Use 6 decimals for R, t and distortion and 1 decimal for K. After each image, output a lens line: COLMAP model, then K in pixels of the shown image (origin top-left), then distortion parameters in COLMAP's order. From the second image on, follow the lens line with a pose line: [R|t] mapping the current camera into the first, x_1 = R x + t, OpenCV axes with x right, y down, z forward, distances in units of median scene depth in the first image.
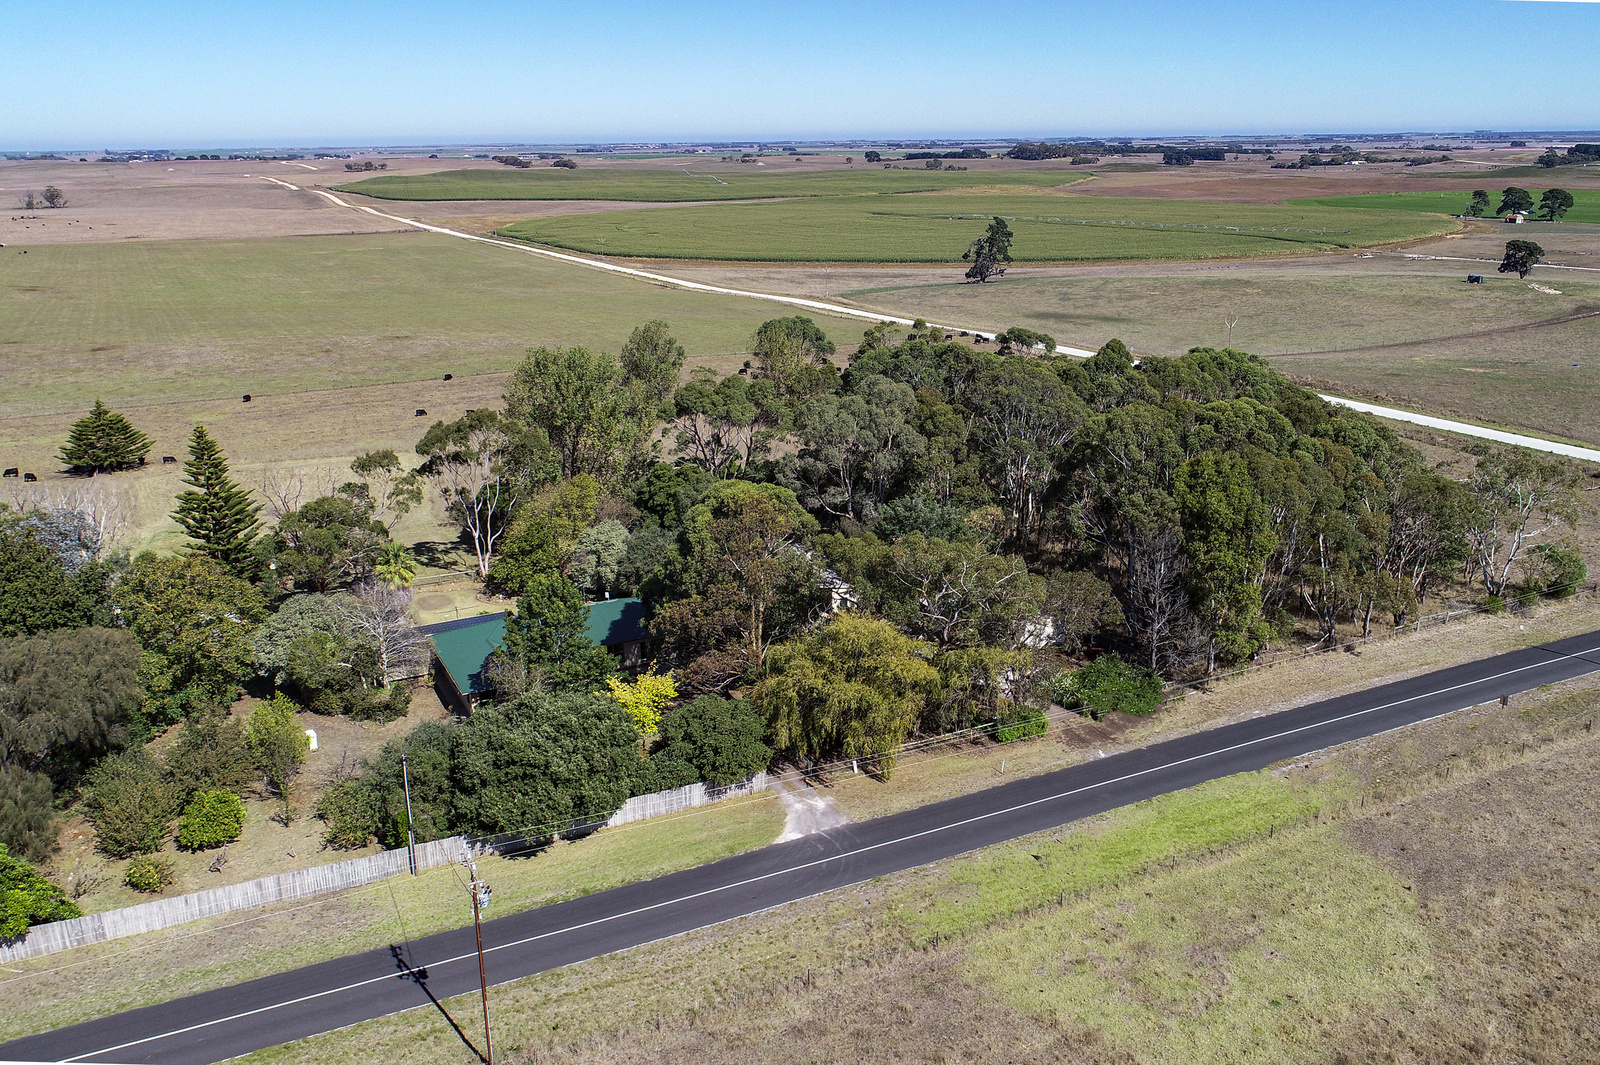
lens RADIAL K [[1293.7, 0, 800.0], [0, 1293.7, 532.5], [0, 0, 1]] dist [0.001969, -0.002208]
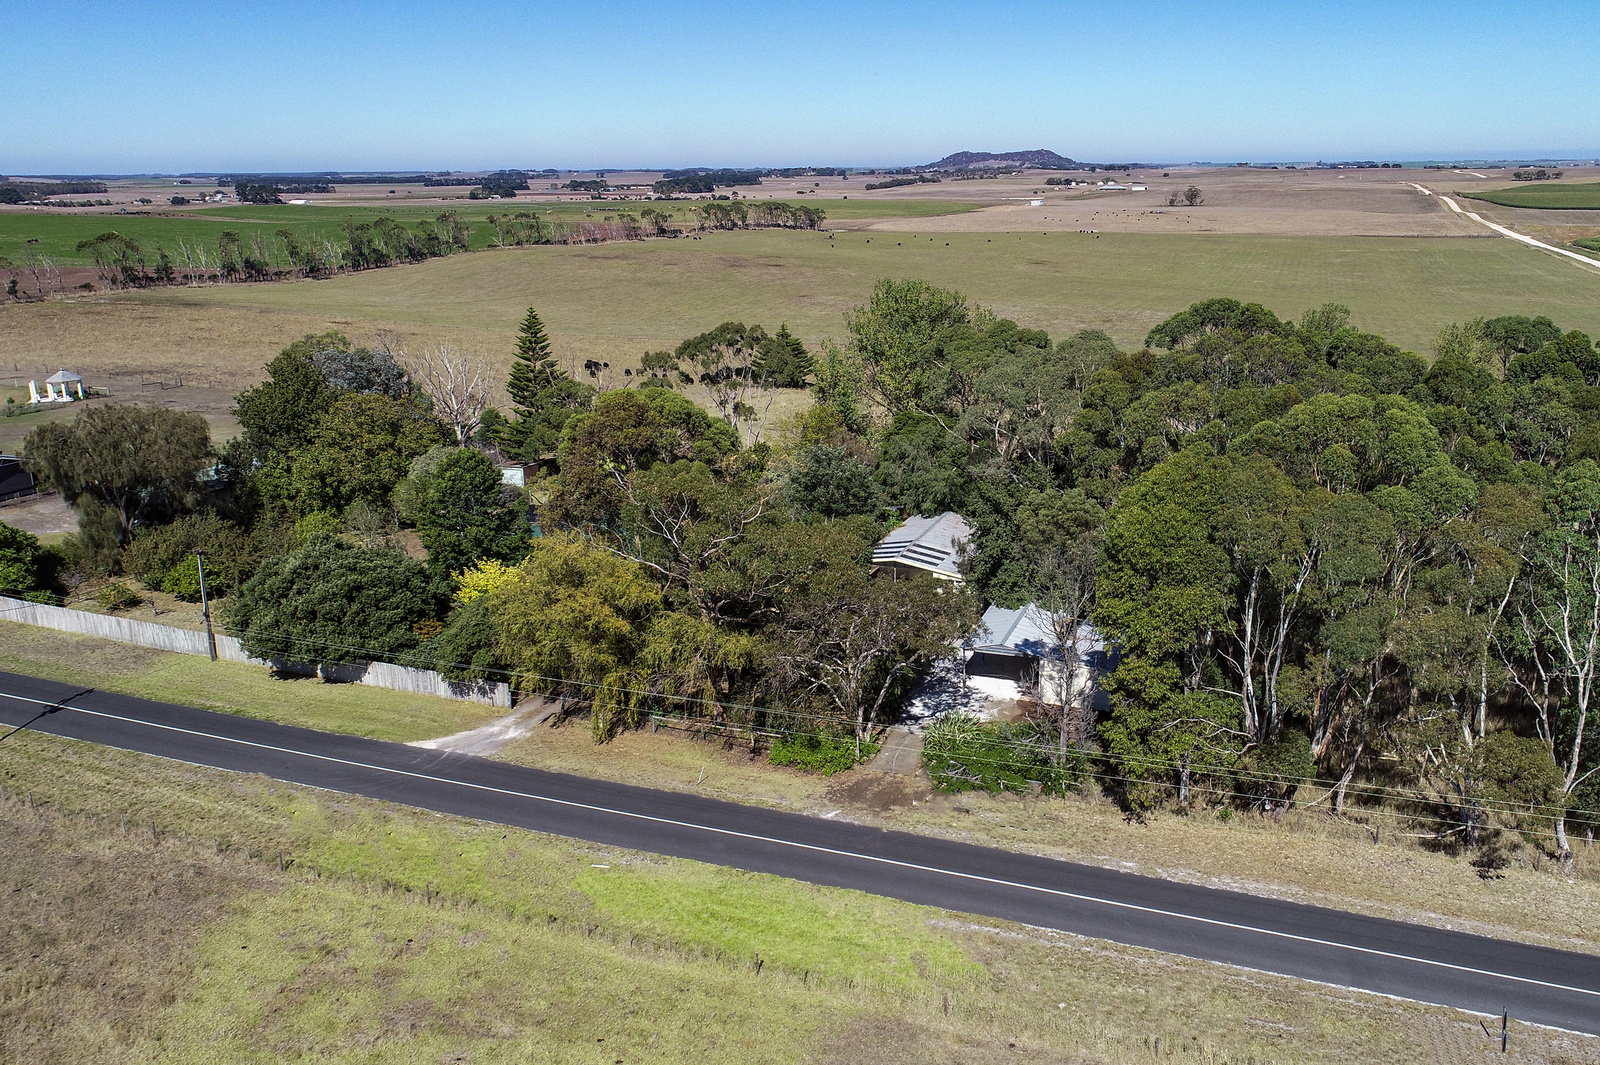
lens RADIAL K [[1293.7, 0, 800.0], [0, 1293.7, 532.5], [0, 0, 1]] dist [0.001969, -0.002208]
pose [[0.679746, 0.204872, -0.704253, 0.124061], [-0.208810, 0.974517, 0.081950, -0.007056], [0.703096, 0.091350, 0.705203, 0.080912]]
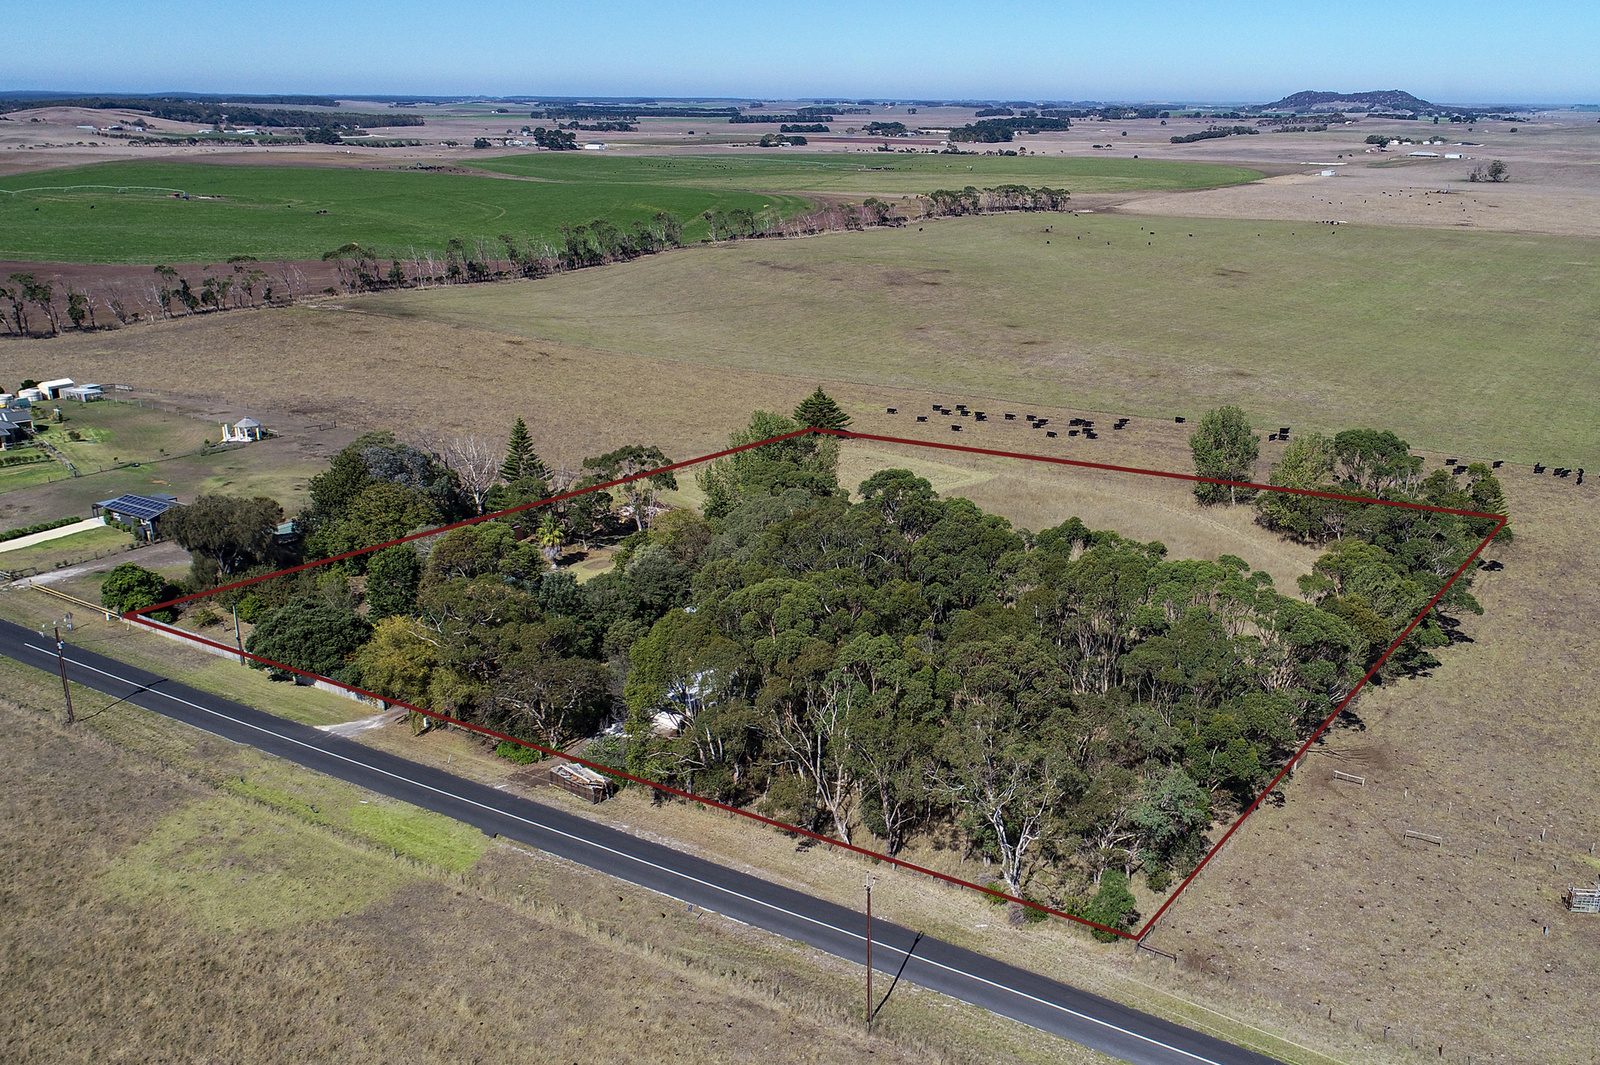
lens RADIAL K [[1335.1, 0, 873.8], [0, 1335.1, 533.1], [0, 0, 1]] dist [0.001324, -0.000587]
pose [[0.552648, 0.262258, -0.791076, 0.261019], [-0.249392, 0.957744, 0.143285, -0.066672], [0.795225, 0.118102, 0.594700, 0.079612]]
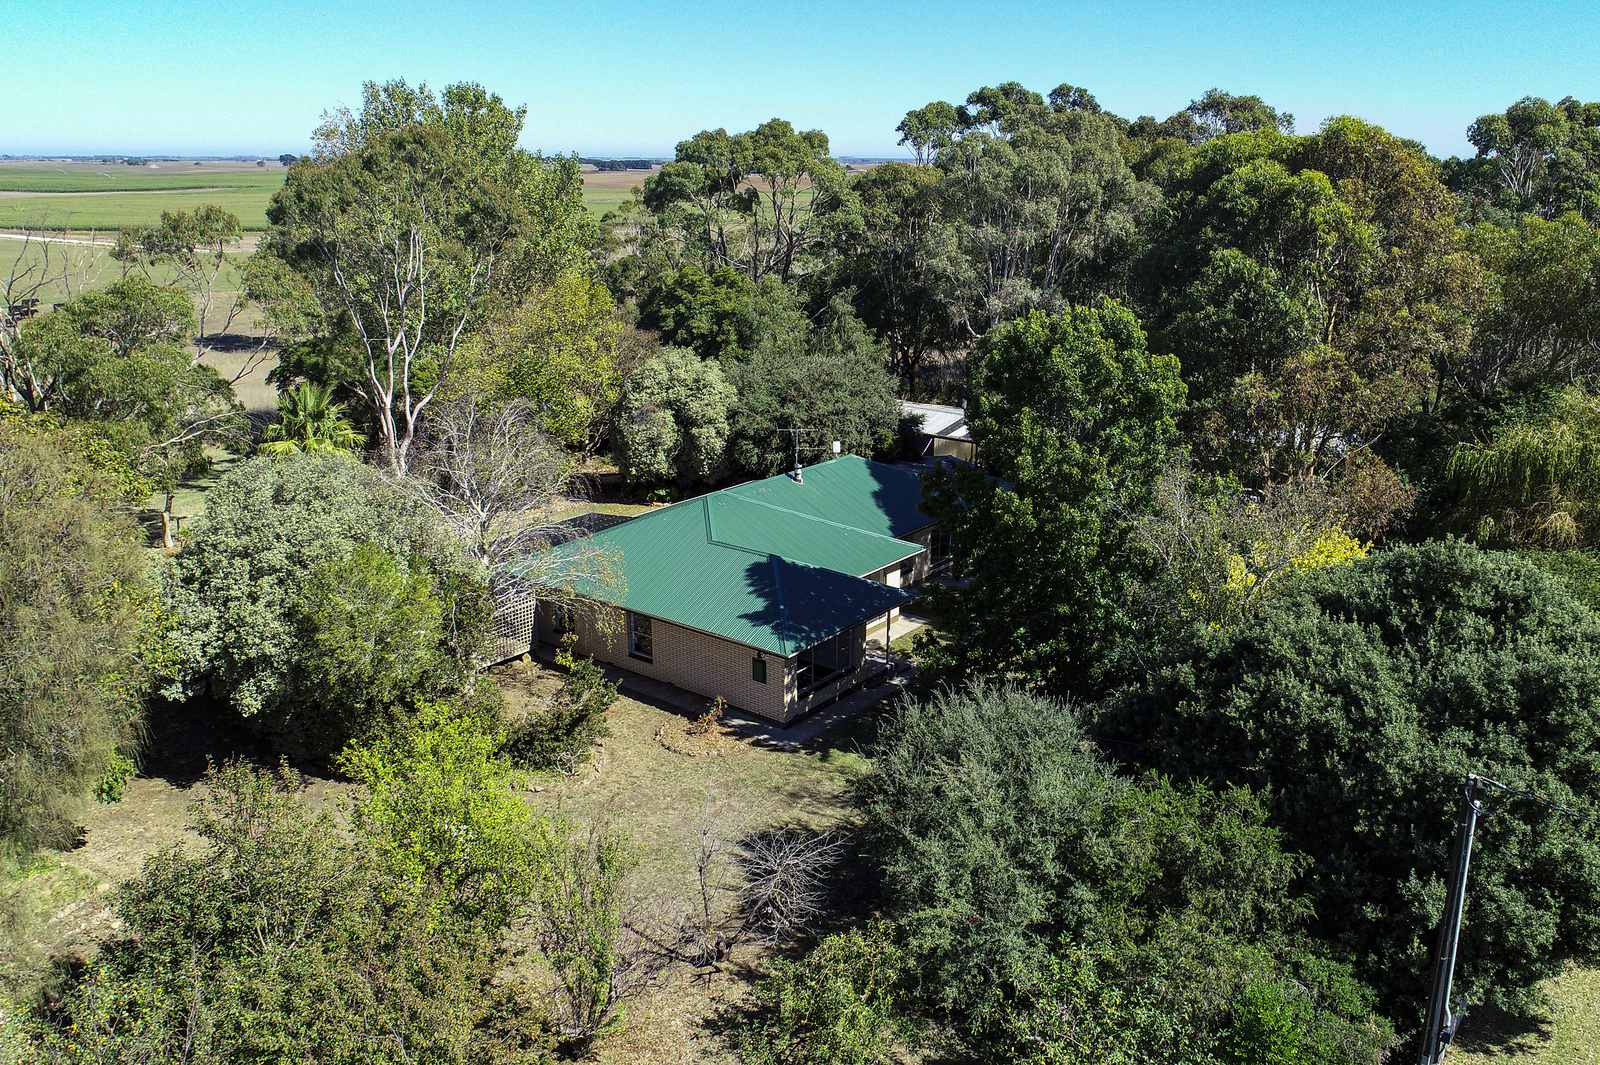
lens RADIAL K [[1293.7, 0, 800.0], [0, 1293.7, 532.5], [0, 0, 1]] dist [0.001969, -0.002208]
pose [[0.901322, -0.103294, 0.420654, -0.076403], [0.108644, 0.994016, 0.011298, 0.015113], [-0.419304, 0.035518, 0.907151, 0.116938]]
